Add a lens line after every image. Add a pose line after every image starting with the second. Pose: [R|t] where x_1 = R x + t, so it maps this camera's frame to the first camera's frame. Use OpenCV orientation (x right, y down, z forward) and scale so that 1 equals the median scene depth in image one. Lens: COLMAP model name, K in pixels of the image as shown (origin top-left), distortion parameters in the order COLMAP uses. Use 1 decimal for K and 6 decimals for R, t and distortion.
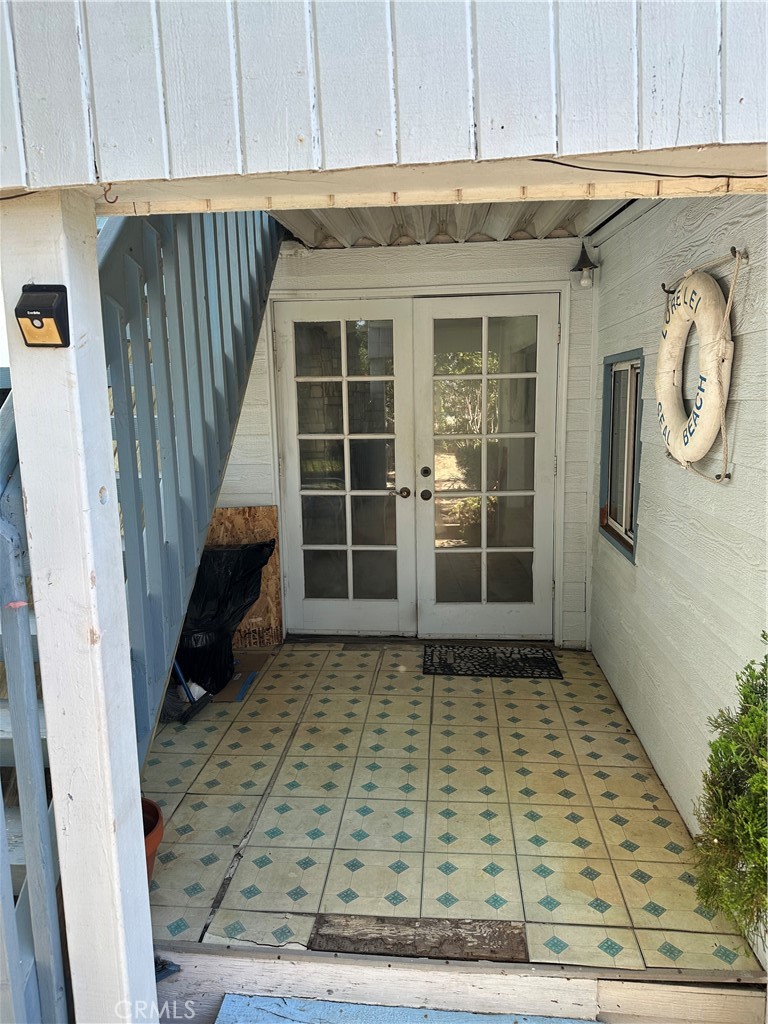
lens RADIAL K [[709.8, 0, 381.3], [0, 709.8, 502.4], [0, 0, 1]] dist [0.036123, -0.055841]
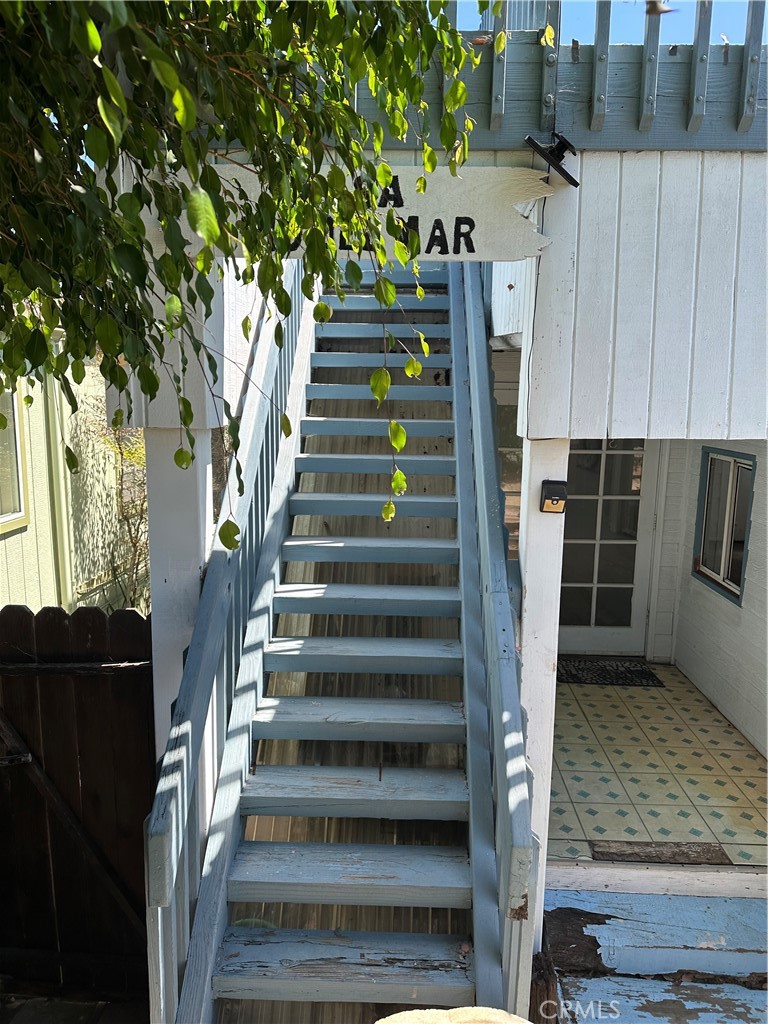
lens RADIAL K [[709.8, 0, 381.7], [0, 709.8, 501.7], [0, 0, 1]] dist [0.036123, -0.055841]
pose [[0.997508, 0.025813, 0.065659, -0.511774], [-0.025841, 0.999666, -0.000421, -0.115262], [-0.065648, -0.001277, 0.997842, -0.405242]]
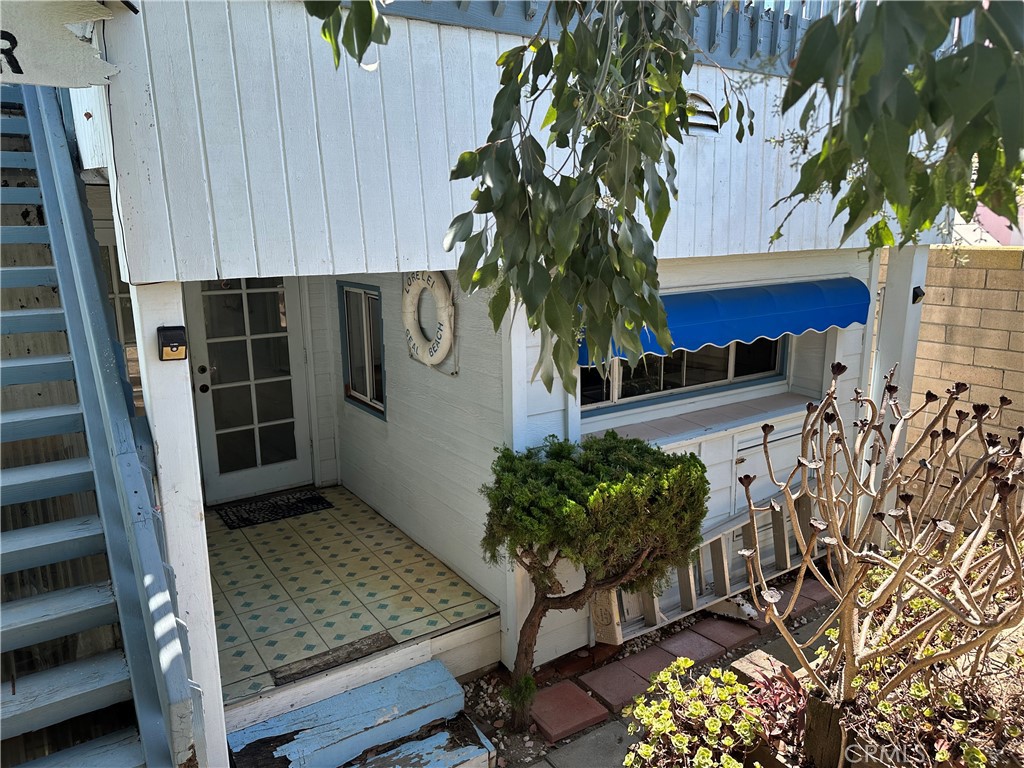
lens RADIAL K [[709.8, 0, 521.5], [0, 709.8, 385.7], [0, 0, 1]] dist [0.036123, -0.055841]
pose [[0.761309, -0.120738, 0.637049, -0.468064], [0.085957, 0.992631, 0.085406, -0.114493], [-0.642666, -0.010262, 0.766078, -0.455729]]
